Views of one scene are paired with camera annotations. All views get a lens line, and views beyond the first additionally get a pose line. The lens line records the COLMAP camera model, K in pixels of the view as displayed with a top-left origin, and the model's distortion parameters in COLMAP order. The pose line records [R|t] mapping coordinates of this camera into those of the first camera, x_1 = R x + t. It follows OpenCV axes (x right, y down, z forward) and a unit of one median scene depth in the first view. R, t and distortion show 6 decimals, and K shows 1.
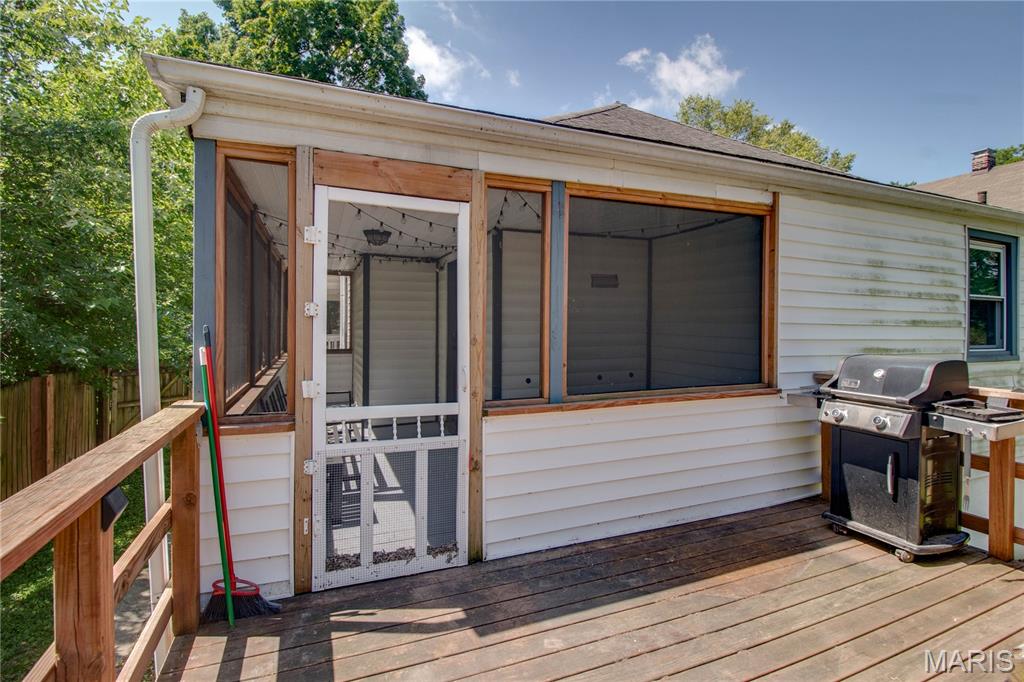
lens RADIAL K [[493.8, 0, 522.0], [0, 493.8, 319.1], [0, 0, 1]] dist [0.000687, -0.012993]
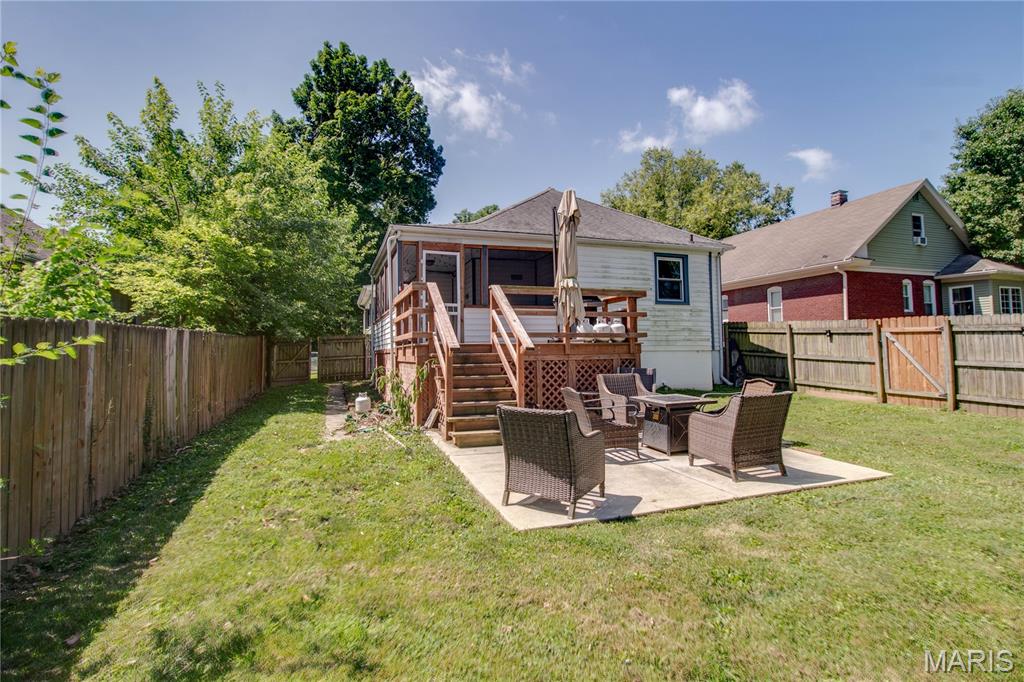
lens RADIAL K [[503.1, 0, 516.2], [0, 503.1, 327.0], [0, 0, 1]] dist [-0.002057, -0.000738]
pose [[0.998492, -0.021803, -0.050390, 0.367044], [0.019747, 0.998966, -0.040944, 0.365285], [0.051231, 0.039887, 0.997890, -2.028537]]
